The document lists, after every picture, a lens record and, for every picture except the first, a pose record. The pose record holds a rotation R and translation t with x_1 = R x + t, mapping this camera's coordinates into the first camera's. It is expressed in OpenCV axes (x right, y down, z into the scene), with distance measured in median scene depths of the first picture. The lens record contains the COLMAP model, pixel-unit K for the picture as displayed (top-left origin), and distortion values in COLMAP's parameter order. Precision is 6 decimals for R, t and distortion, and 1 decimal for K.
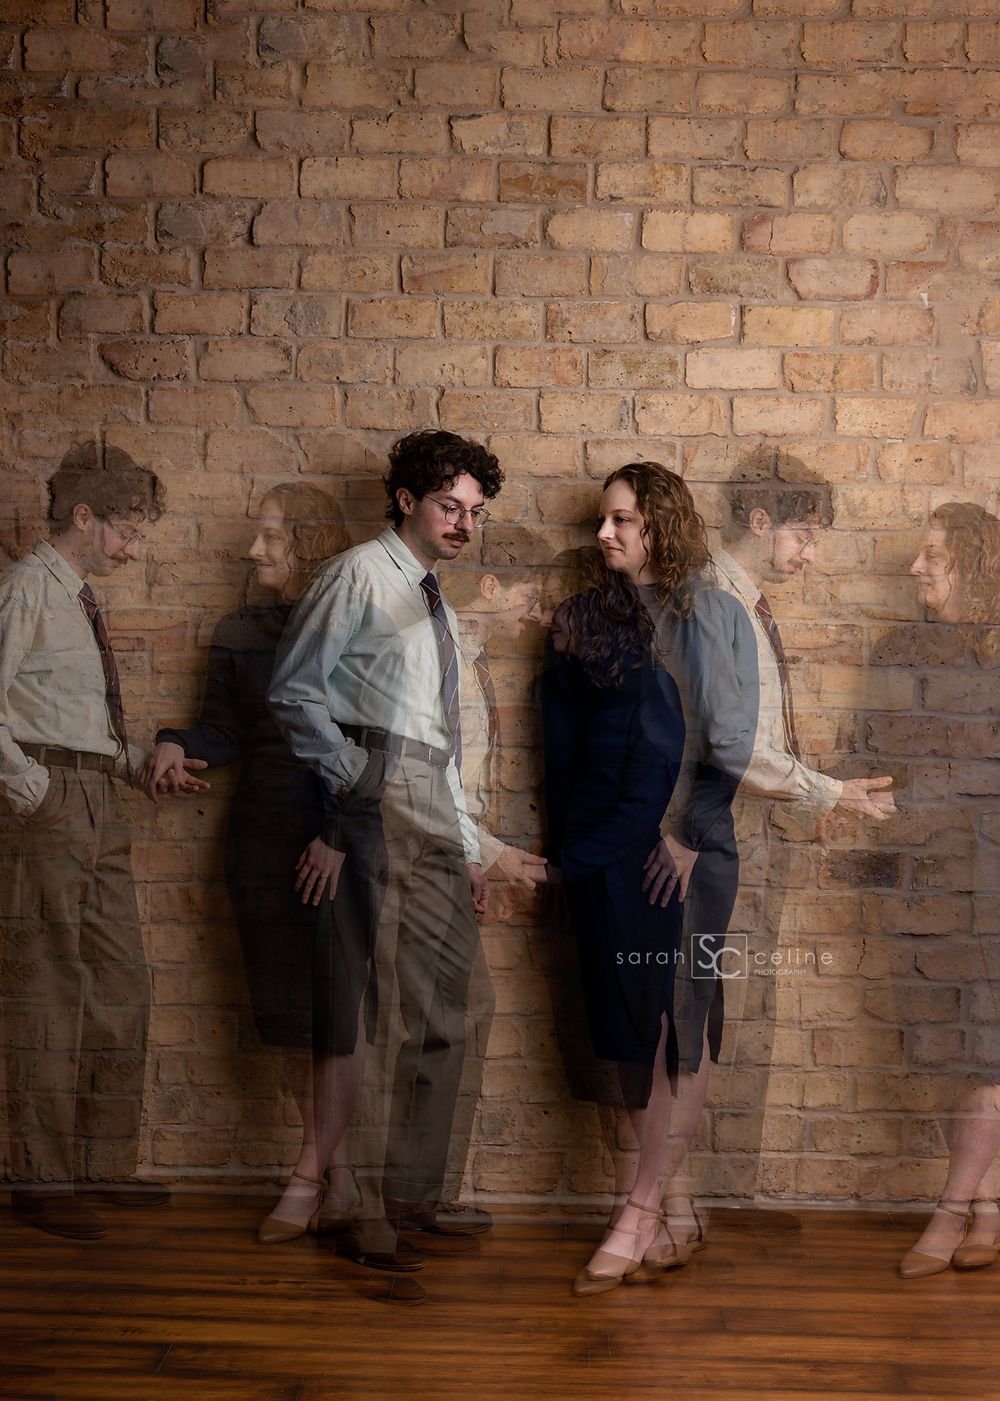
lens RADIAL K [[3327.0, 0, 496.1], [0, 3327.0, 695.5], [0, 0, 1]] dist [0.063534, 0.000000]
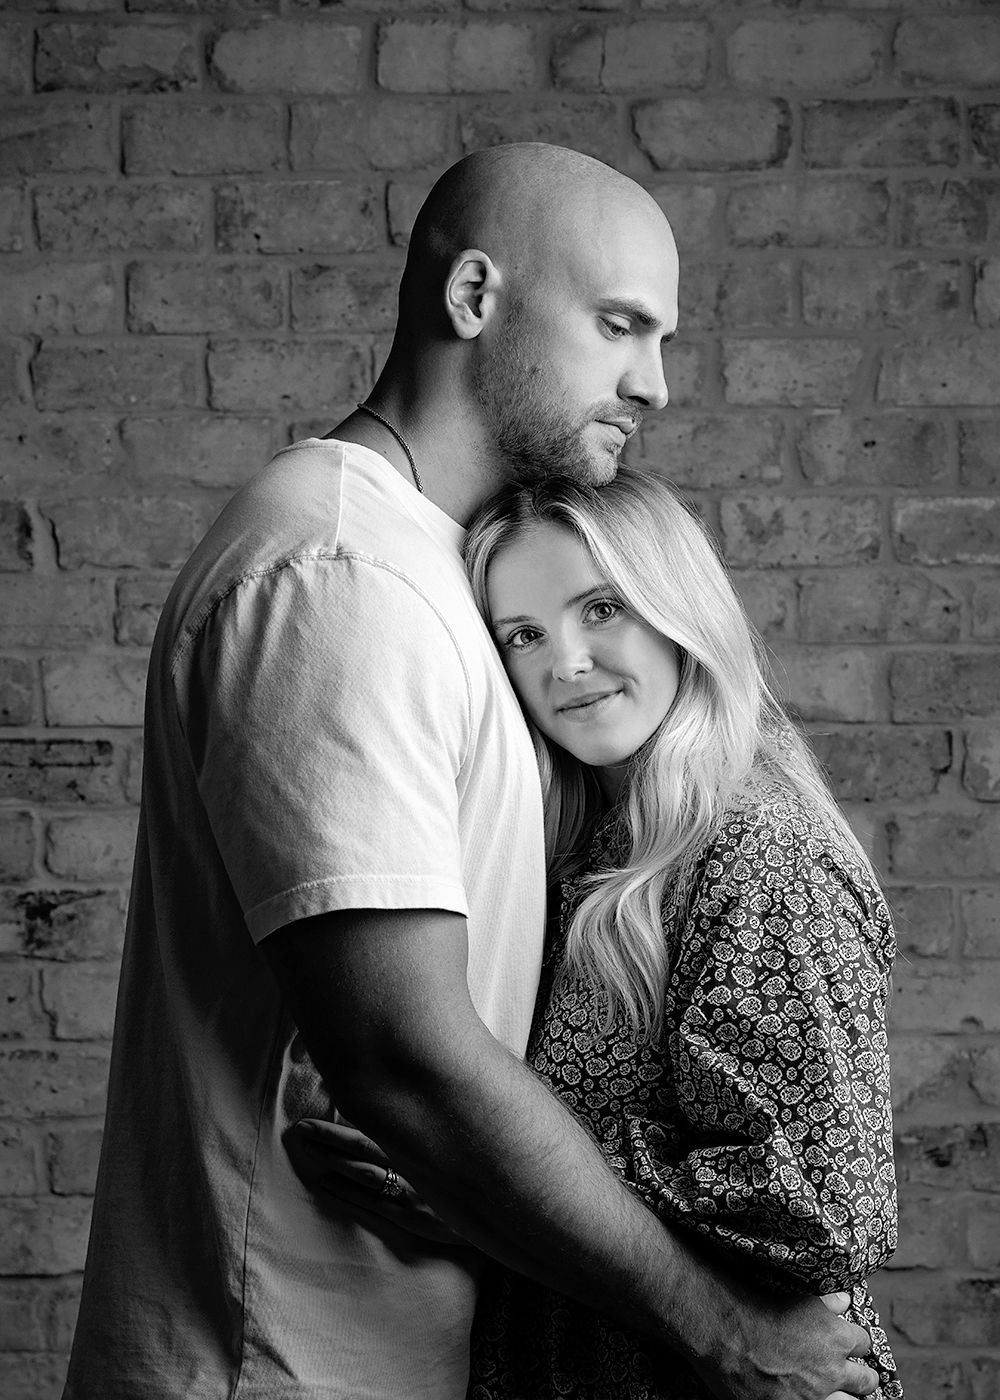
lens RADIAL K [[3118.9, 0, 431.5], [0, 3118.9, 698.9], [0, 0, 1]] dist [0.094517, 0.000000]
pose [[0.995340, -0.028637, 0.092073, 0.000056], [0.029253, 0.999558, -0.005347, -0.025413], [-0.091880, 0.008015, 0.995738, 0.460631]]
